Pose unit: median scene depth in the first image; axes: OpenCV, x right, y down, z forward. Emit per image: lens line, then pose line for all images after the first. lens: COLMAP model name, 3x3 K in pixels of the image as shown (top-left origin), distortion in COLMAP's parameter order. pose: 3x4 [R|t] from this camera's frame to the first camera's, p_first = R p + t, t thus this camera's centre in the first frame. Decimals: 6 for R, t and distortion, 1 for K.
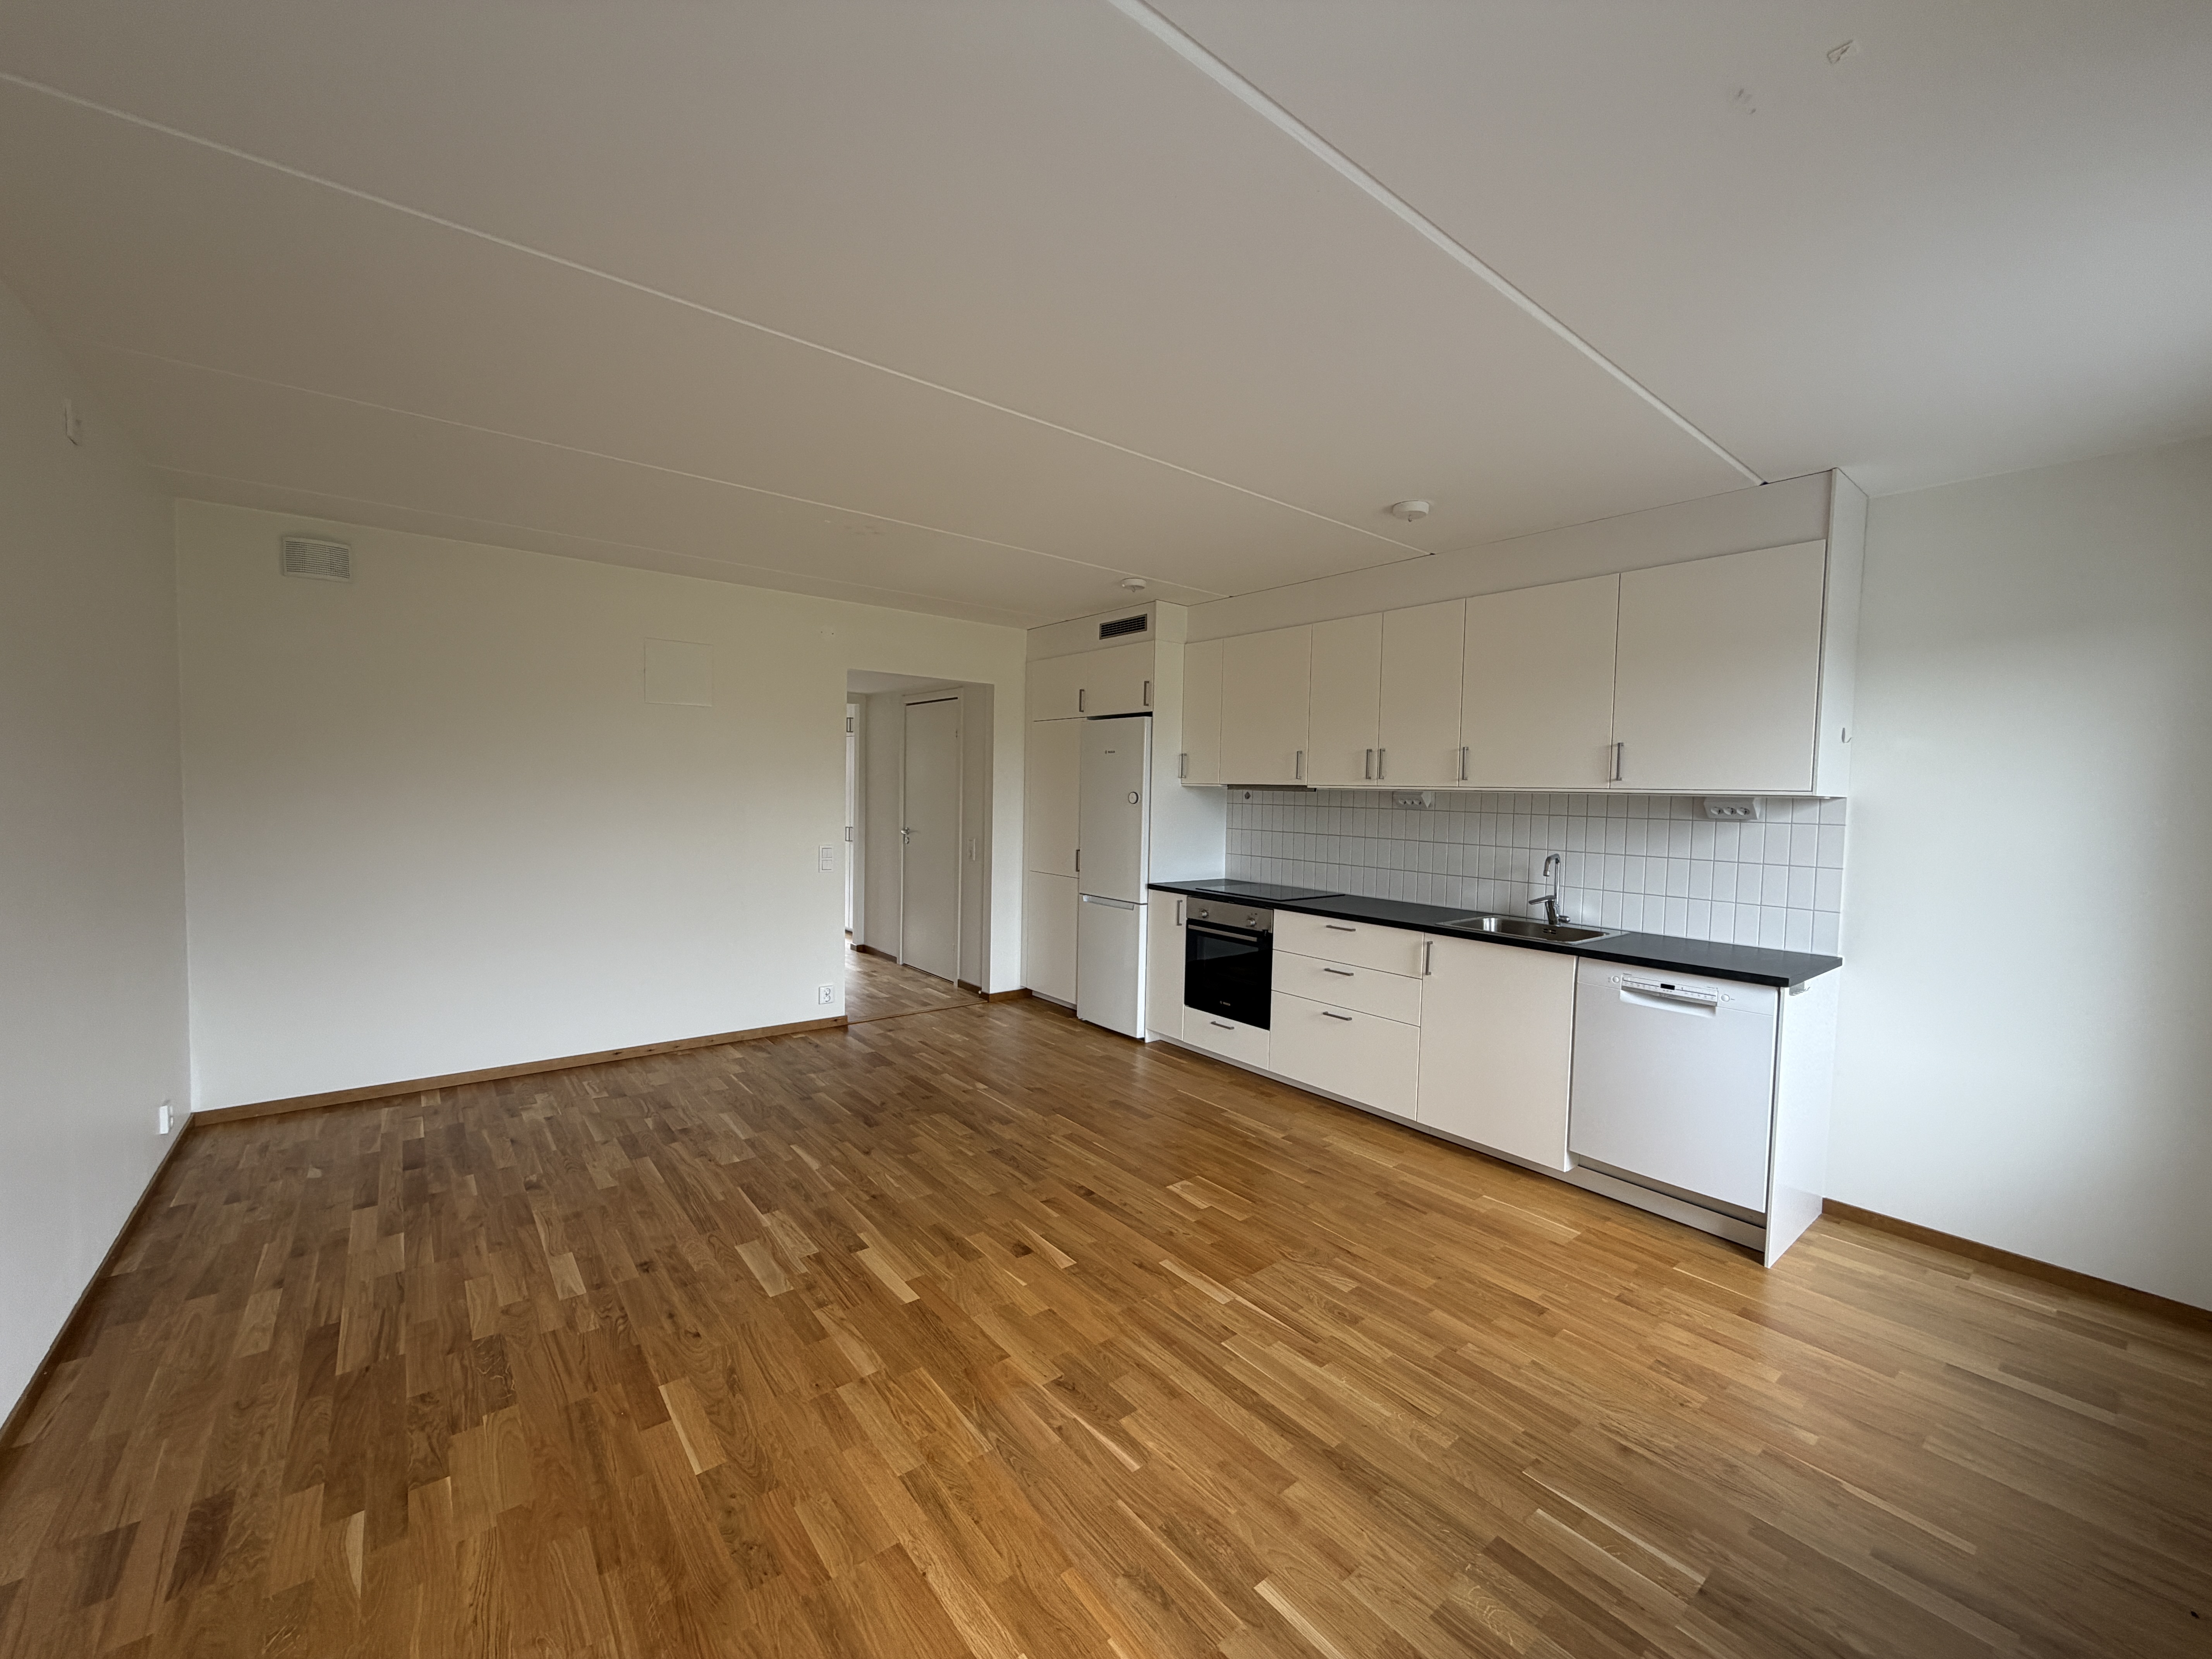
lens RADIAL K [[881.7, 0, 1101.5], [0, 881.7, 827.4], [0, 0, 1]] dist [-0.001379, 0.000742]
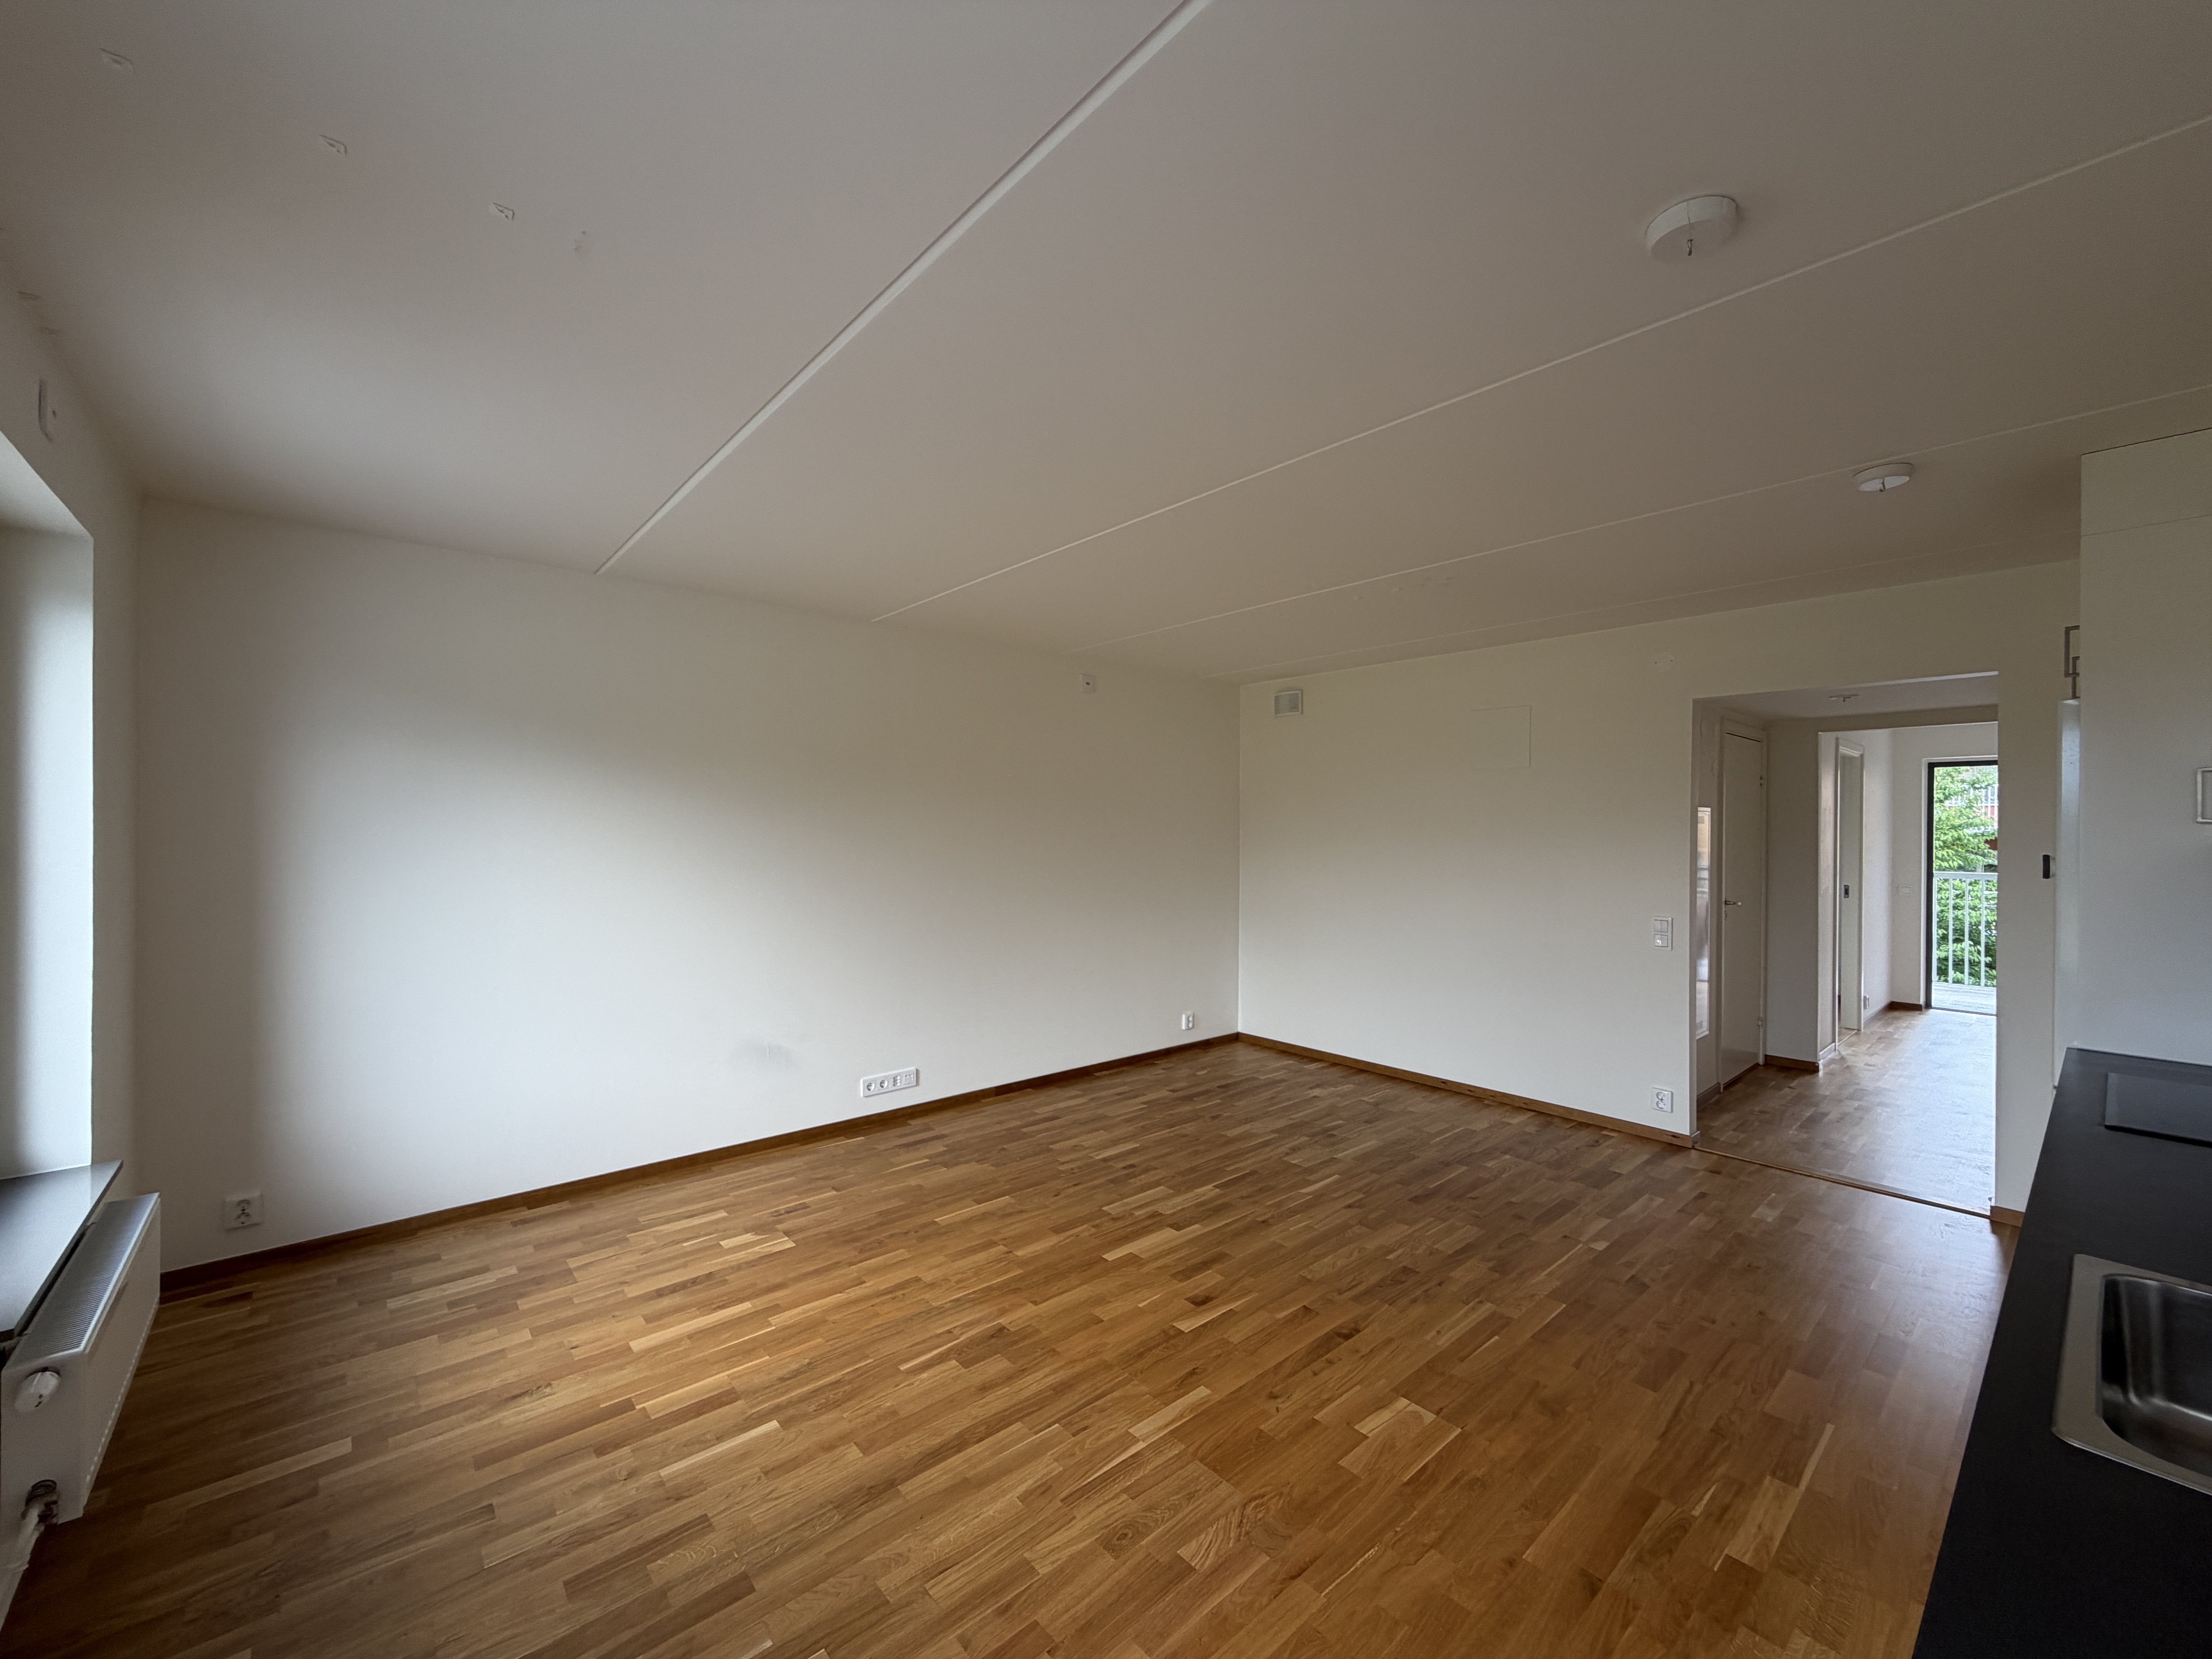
lens RADIAL K [[881.7, 0, 1100.3], [0, 881.7, 831.9], [0, 0, 1]] dist [-0.001379, 0.000742]
pose [[0.038062, -0.018498, -0.999104, 0.887208], [-0.049955, 0.998543, -0.020391, -0.029208], [0.998026, 0.050686, 0.037083, 0.787848]]
